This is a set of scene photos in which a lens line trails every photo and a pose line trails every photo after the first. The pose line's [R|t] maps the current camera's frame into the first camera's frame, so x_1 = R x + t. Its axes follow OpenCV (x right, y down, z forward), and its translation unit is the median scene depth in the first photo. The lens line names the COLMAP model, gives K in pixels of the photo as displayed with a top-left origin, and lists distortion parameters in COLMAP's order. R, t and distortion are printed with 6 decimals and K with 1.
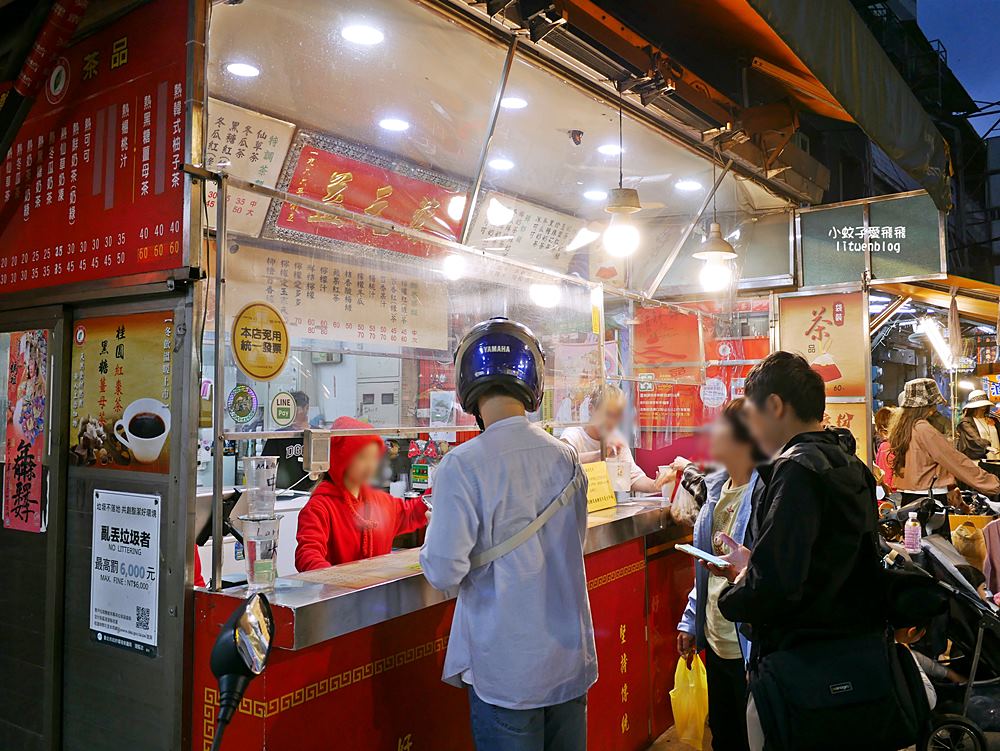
lens RADIAL K [[826.2, 0, 500.0], [0, 826.2, 375.5], [0, 0, 1]] dist [-0.035856, 0.007196]
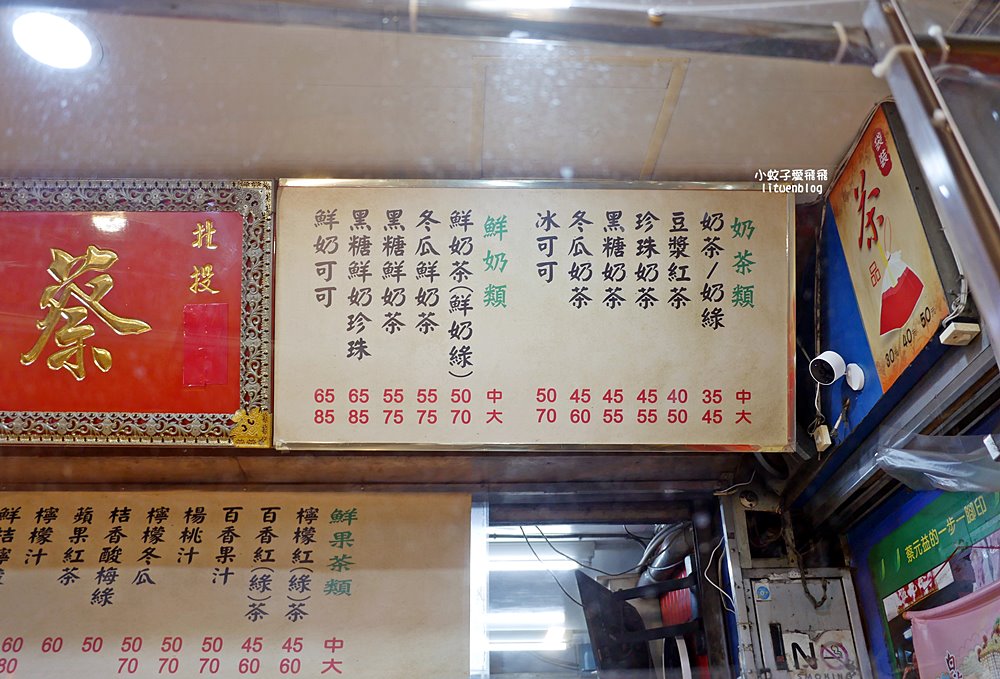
lens RADIAL K [[830.7, 0, 500.2], [0, 830.7, 311.8], [0, 0, 1]] dist [-0.039940, -0.002660]
pose [[0.644471, -0.407614, -0.646922, 0.260960], [0.049727, 0.866612, -0.496499, 0.004900], [0.763010, 0.287809, 0.578776, 0.901428]]
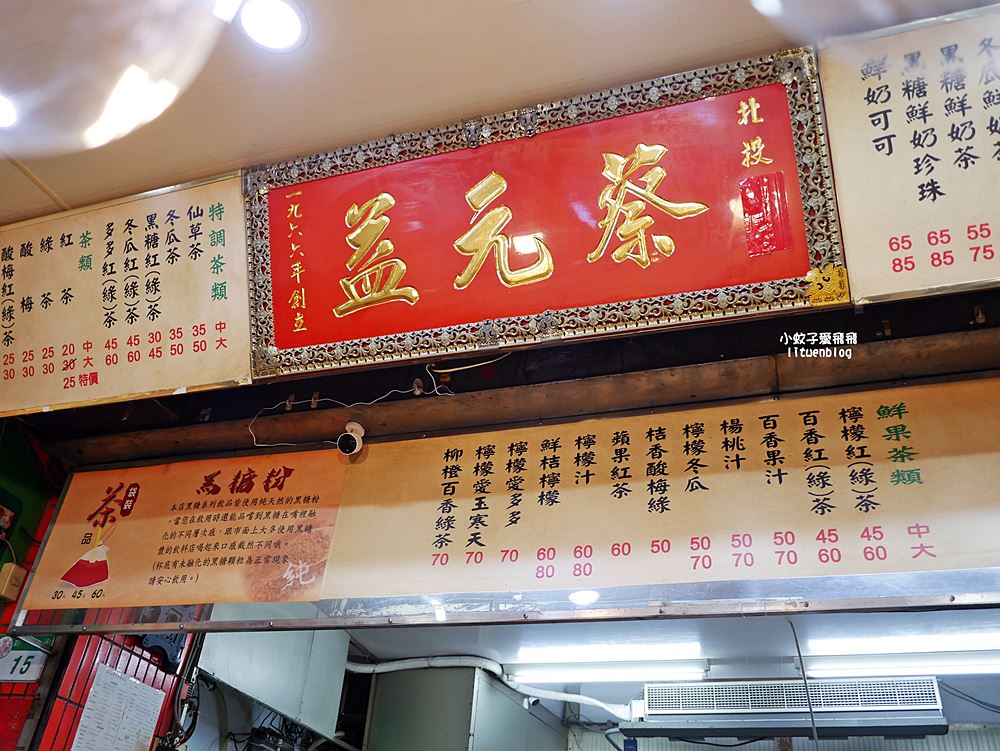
lens RADIAL K [[826.2, 0, 500.0], [0, 826.2, 375.5], [0, 0, 1]] dist [-0.035856, 0.007196]
pose [[0.347899, -0.514088, -0.784015, 0.145559], [-0.032625, 0.829109, -0.558134, 0.097562], [0.936964, 0.219753, 0.271674, 0.823254]]
